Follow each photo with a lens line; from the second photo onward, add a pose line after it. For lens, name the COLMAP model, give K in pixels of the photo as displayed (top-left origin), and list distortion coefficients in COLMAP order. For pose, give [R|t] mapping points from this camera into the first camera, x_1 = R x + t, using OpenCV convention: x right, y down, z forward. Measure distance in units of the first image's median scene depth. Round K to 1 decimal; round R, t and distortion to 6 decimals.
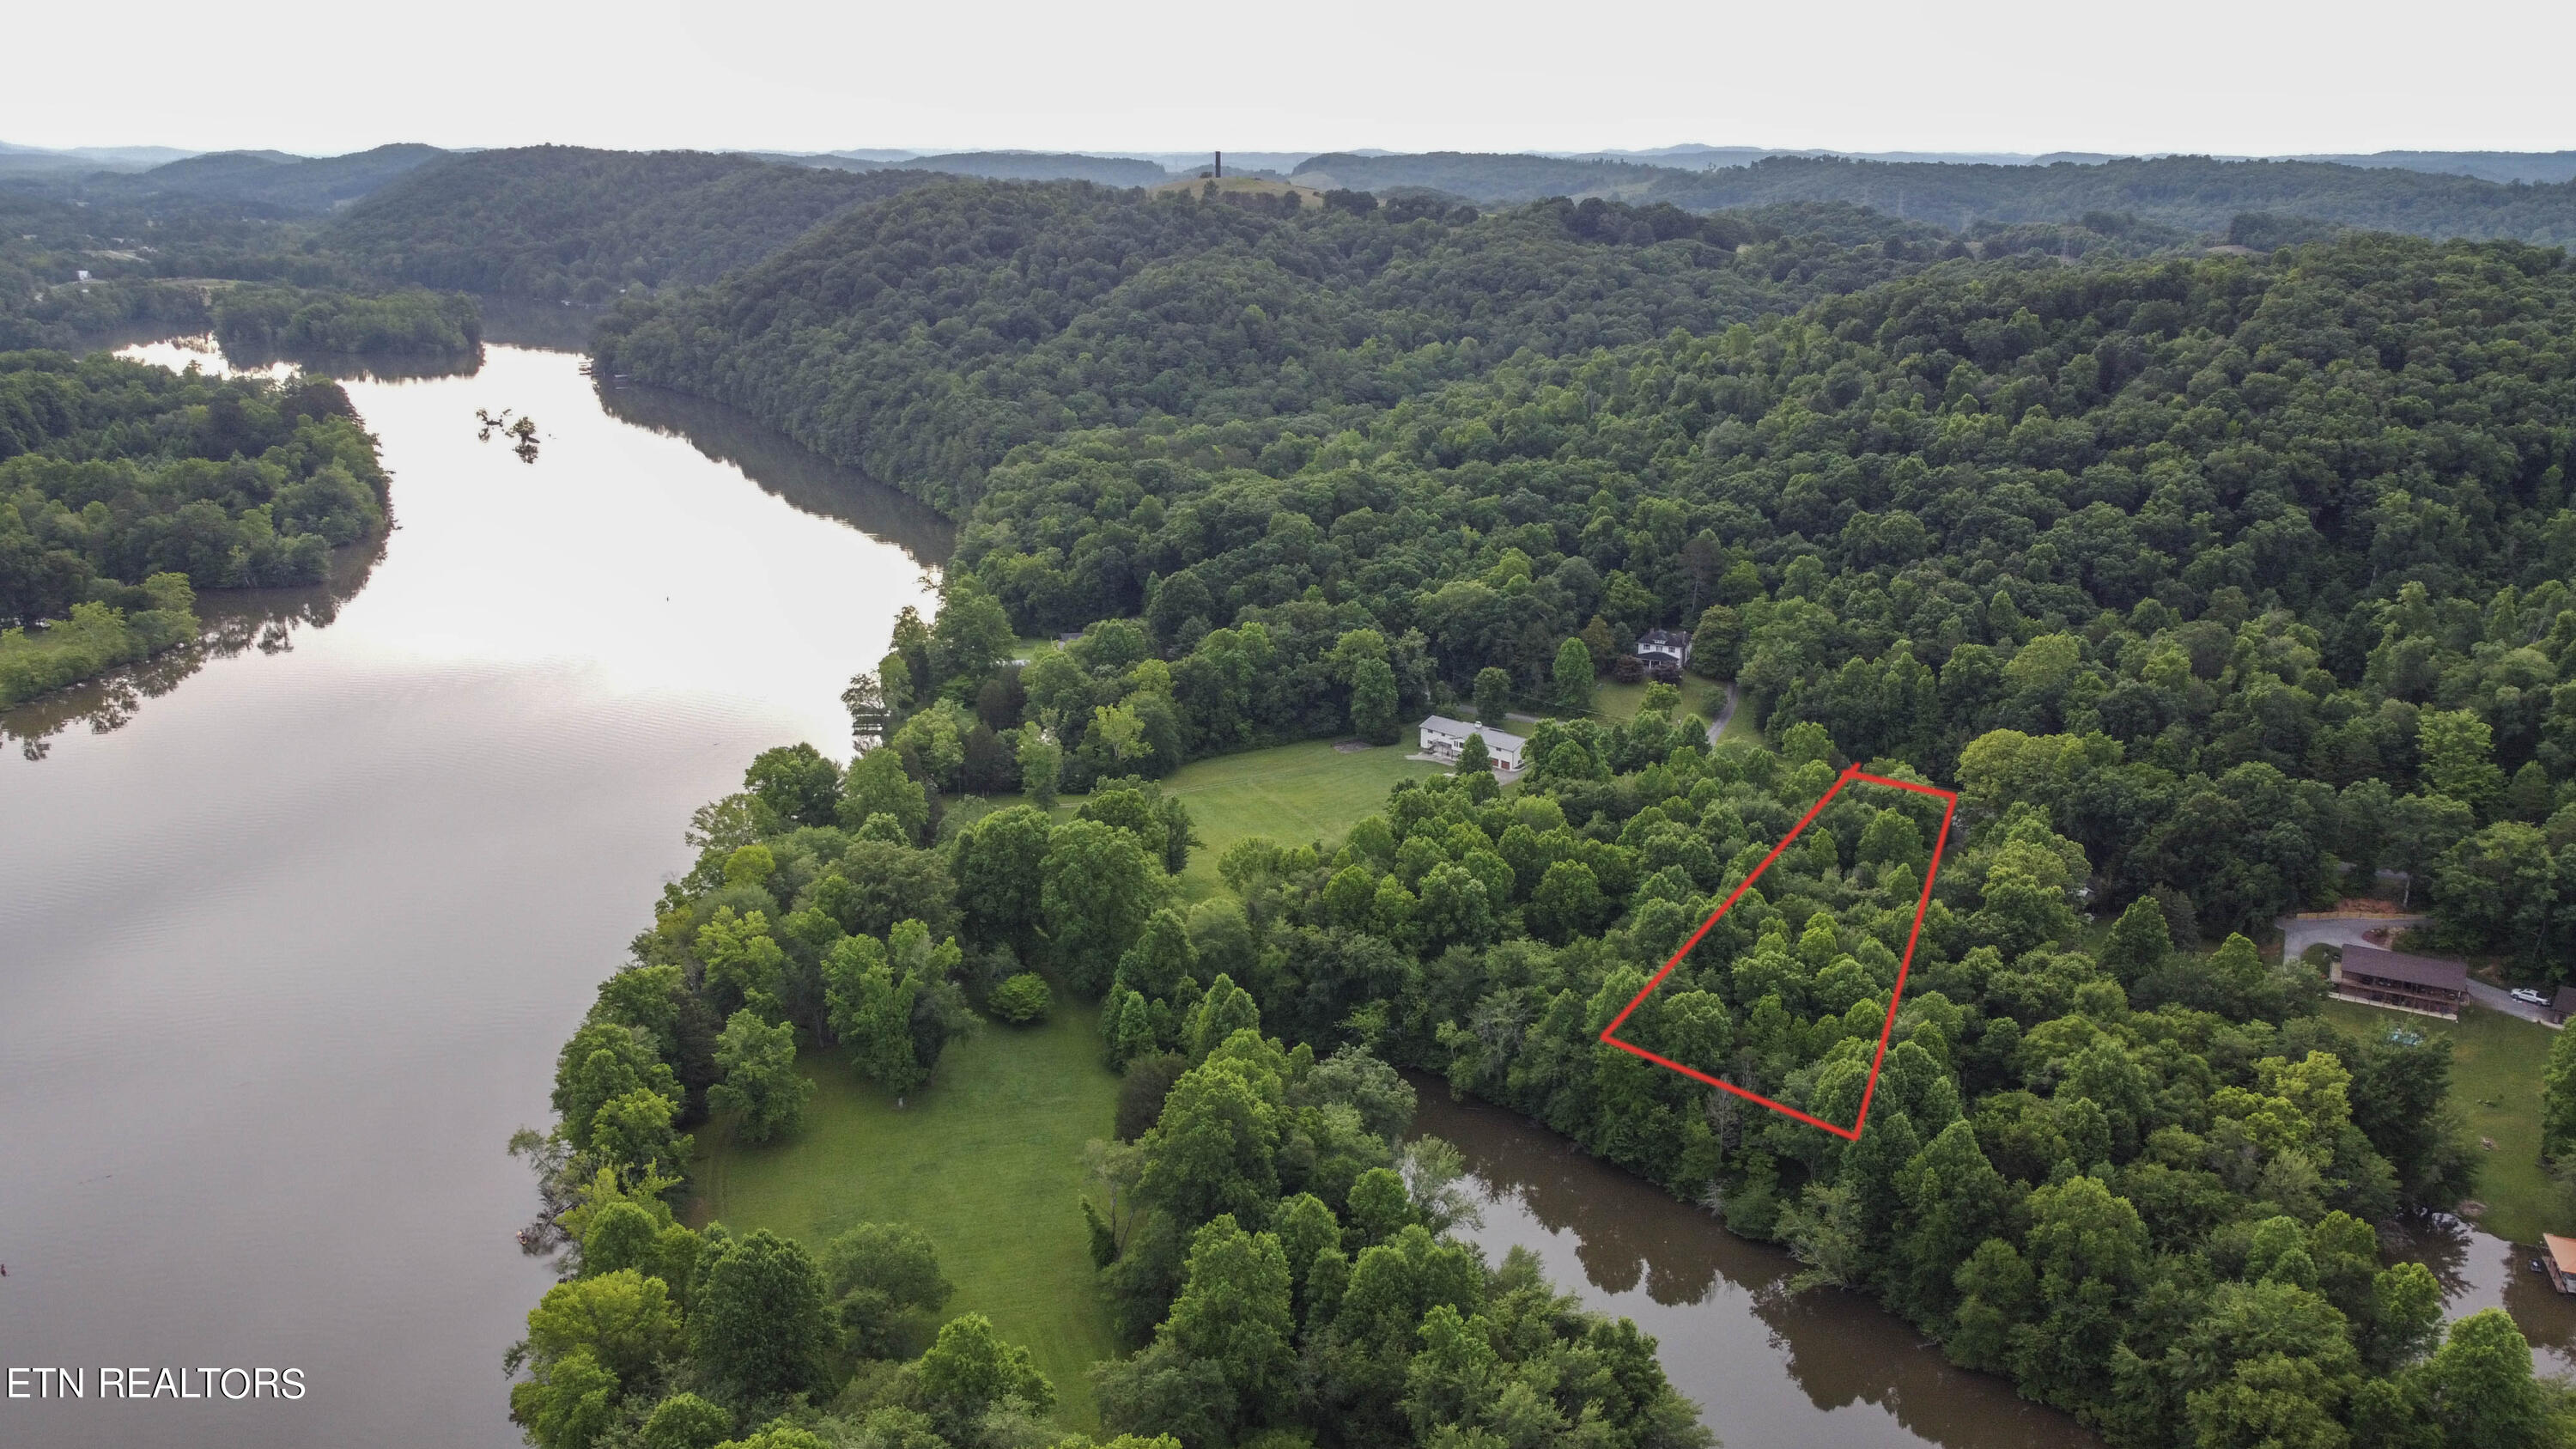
lens RADIAL K [[1945.5, 0, 1277.9], [0, 1945.5, 712.8], [0, 0, 1]] dist [0.006829, -0.008714]
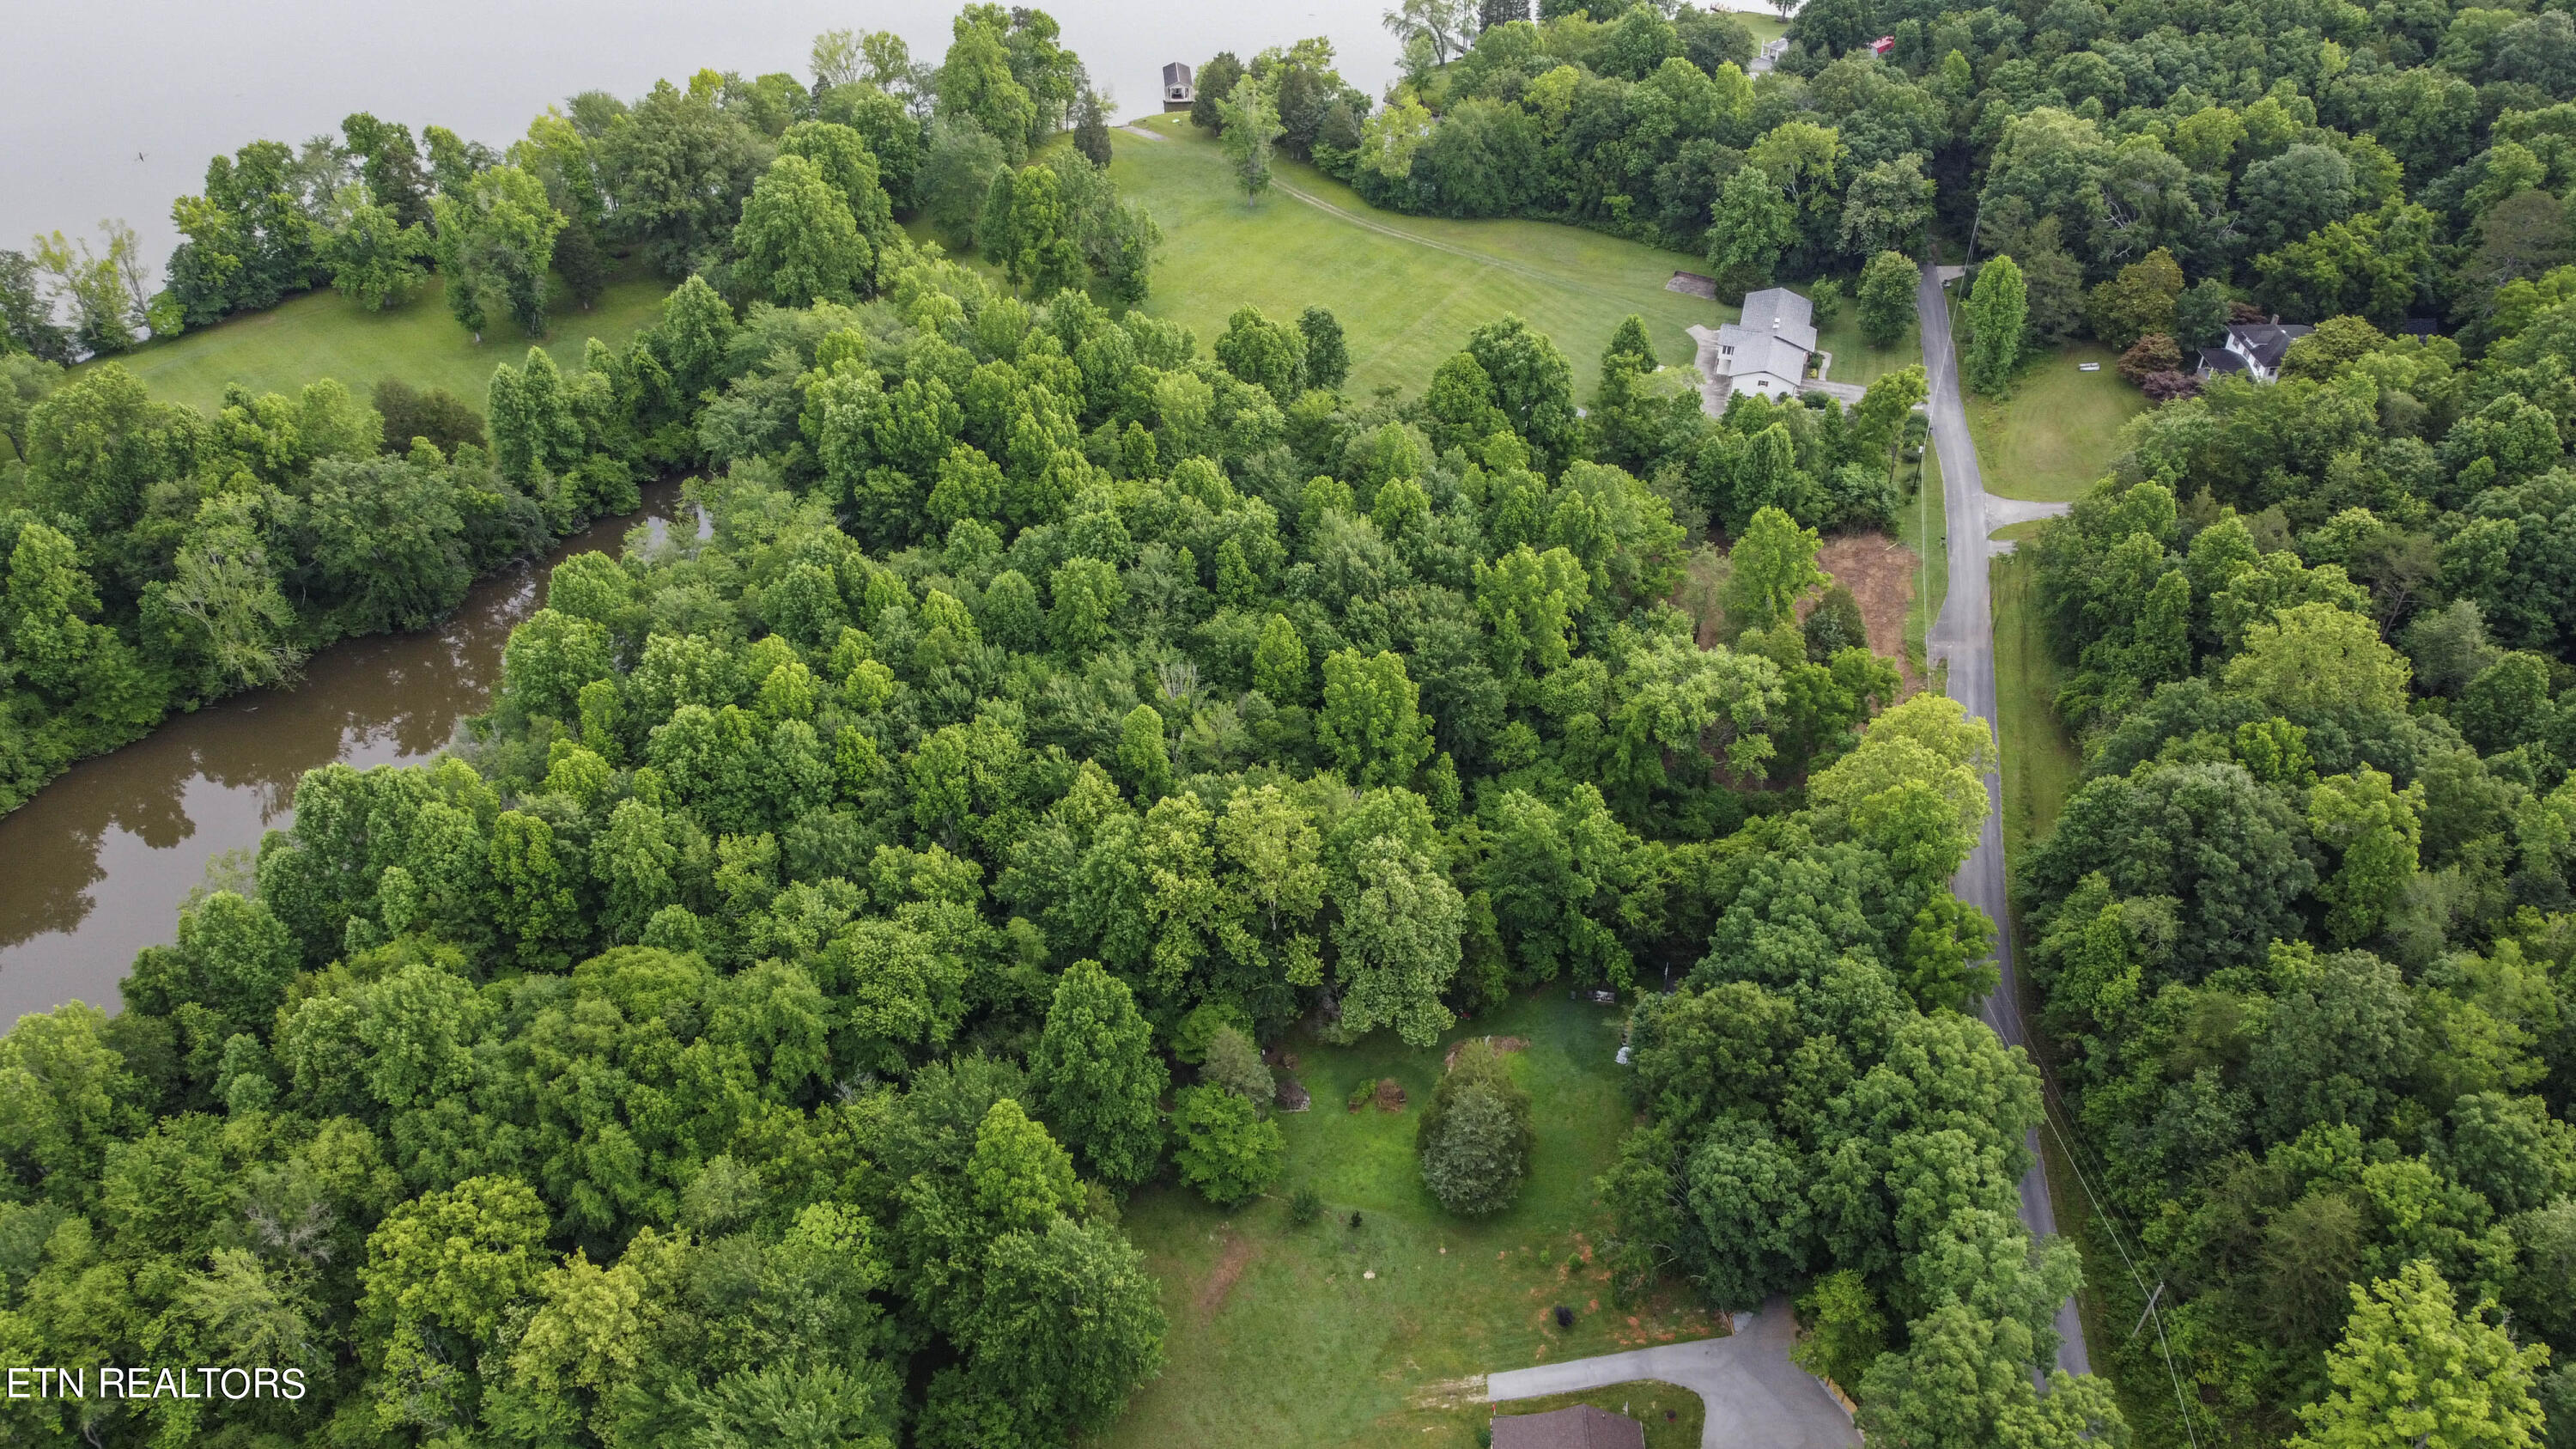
lens RADIAL K [[1945.5, 0, 1272.1], [0, 1945.5, 707.0], [0, 0, 1]] dist [0.006829, -0.008714]
pose [[0.473009, 0.540655, -0.695669, 0.415552], [-0.253086, 0.839684, 0.480498, -0.118658], [0.843925, -0.051215, 0.534010, 0.400949]]
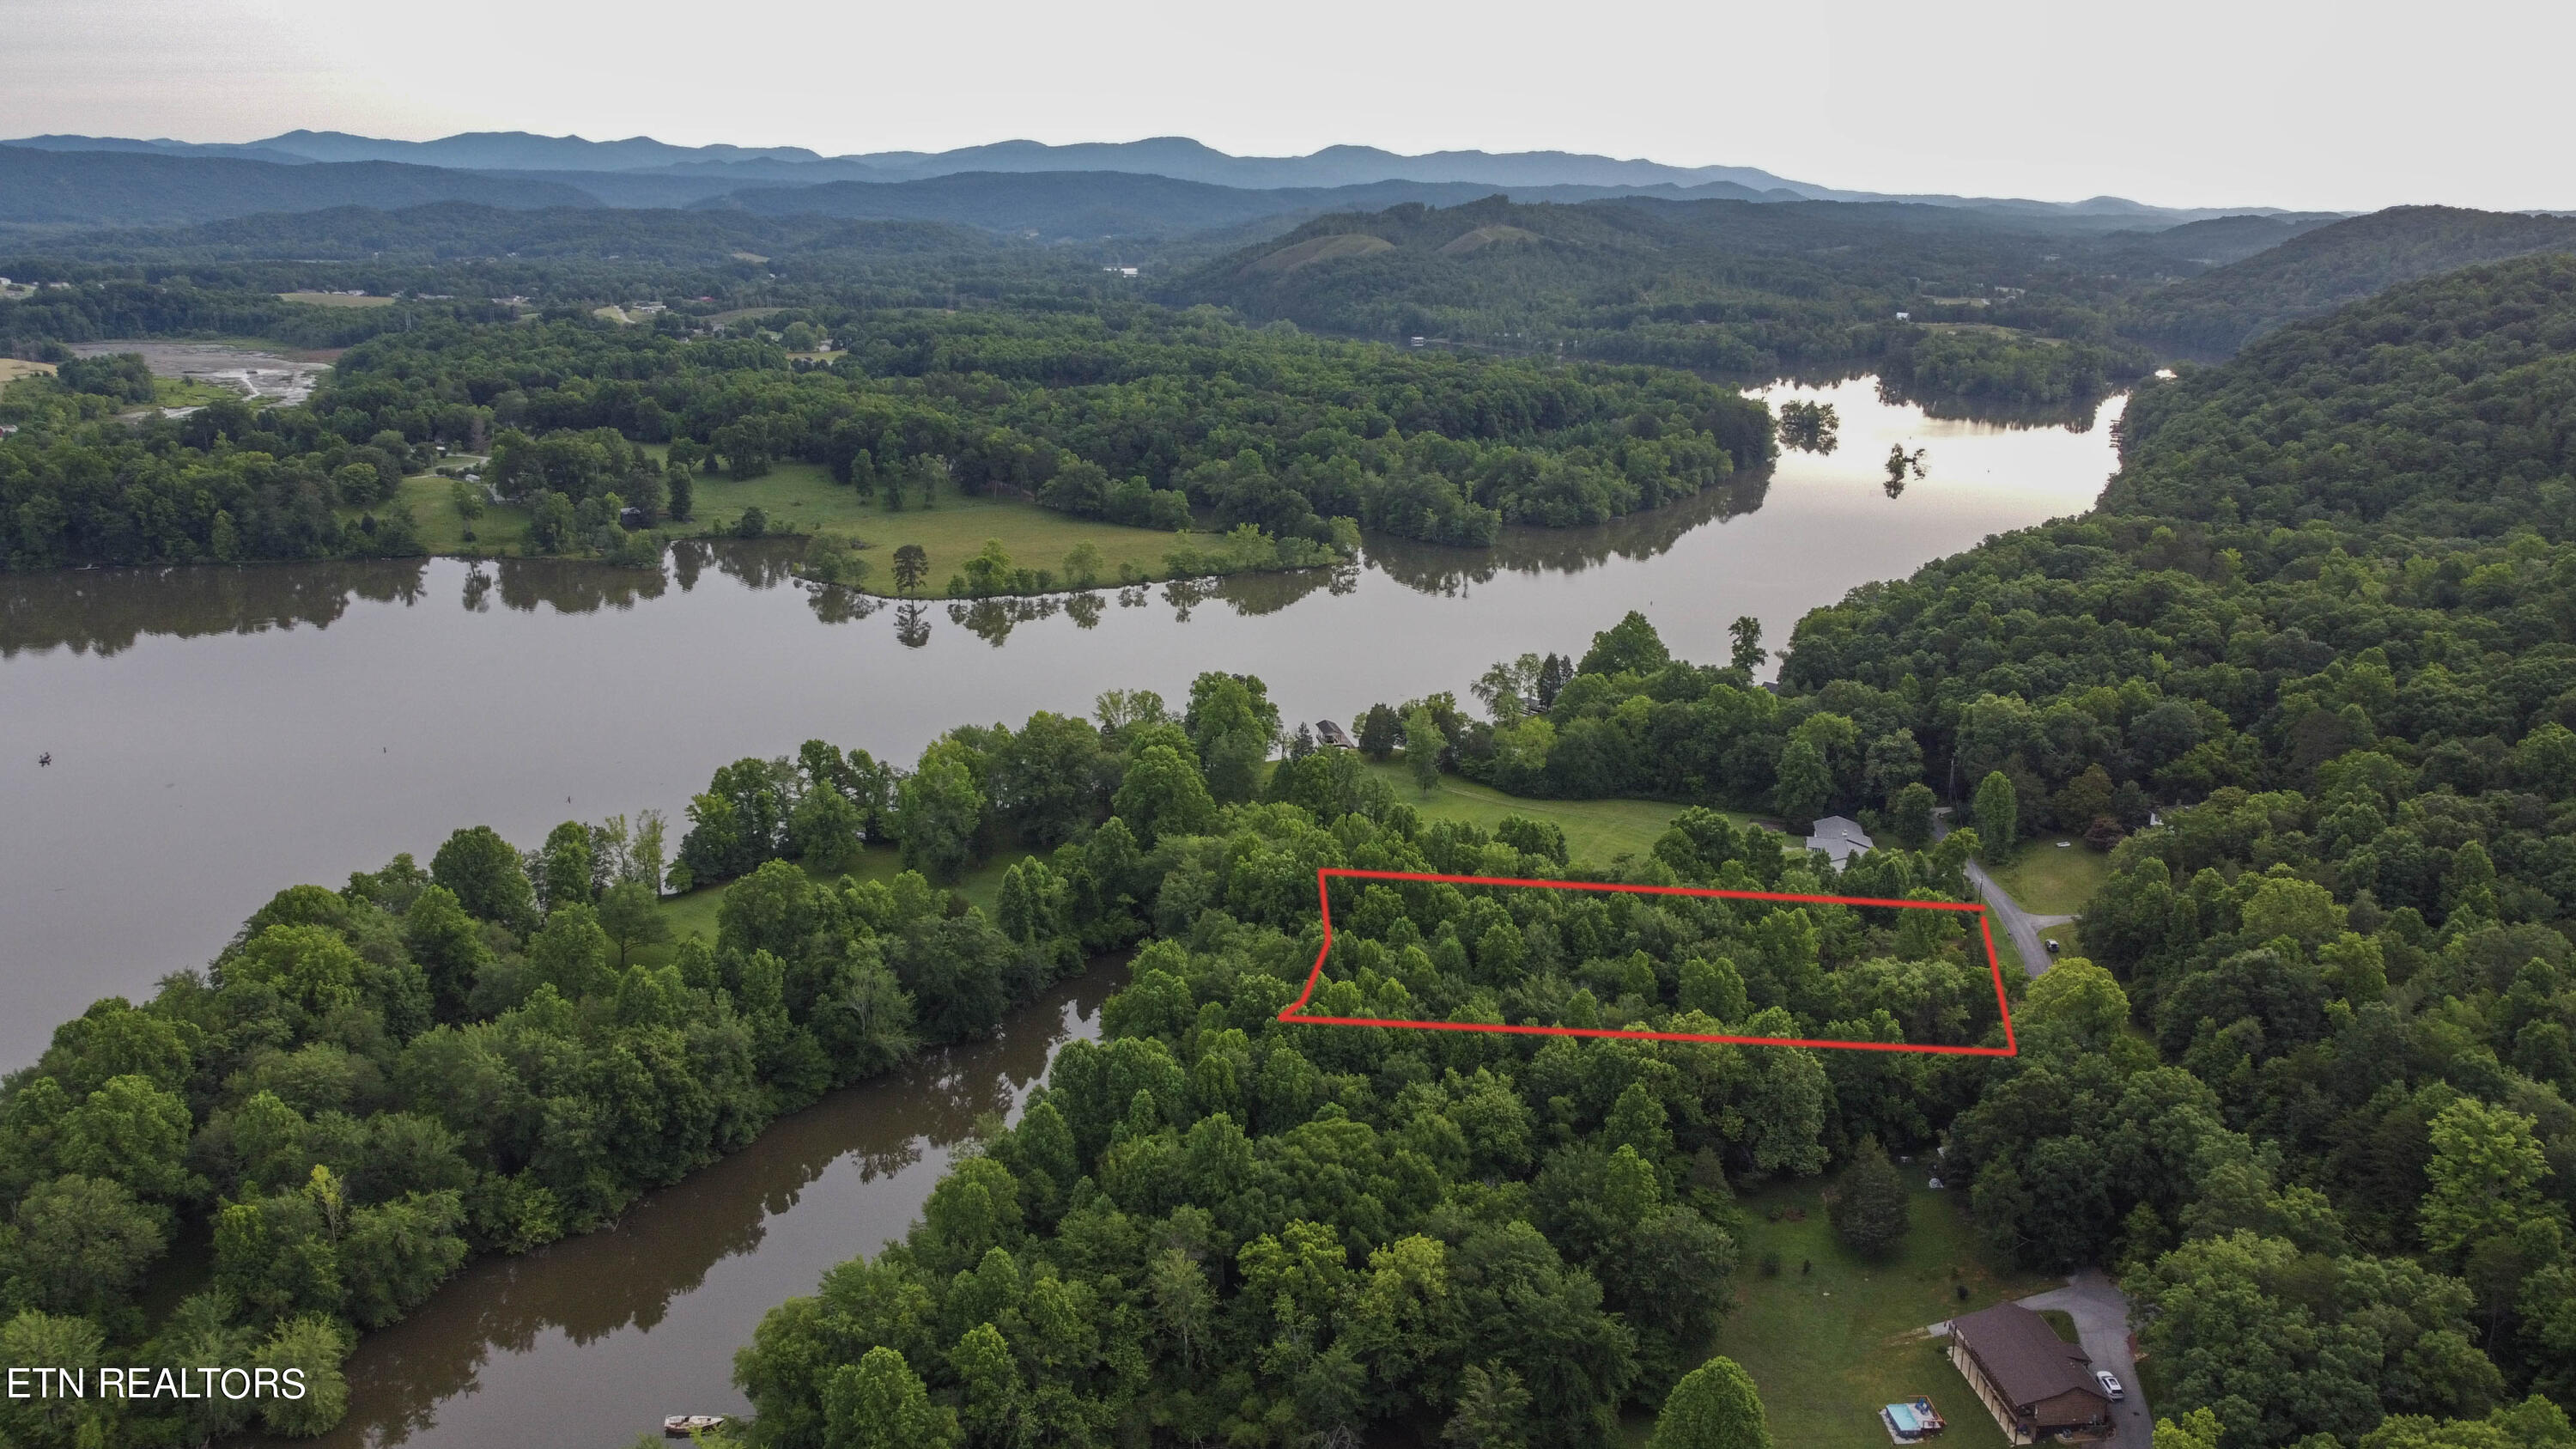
lens RADIAL K [[1945.5, 0, 1277.9], [0, 1945.5, 722.9], [0, 0, 1]] dist [0.006829, -0.008714]
pose [[0.564460, 0.217000, -0.796427, 0.522255], [-0.236219, 0.966942, 0.096041, -0.053654], [0.790940, 0.133920, 0.597059, 0.181840]]
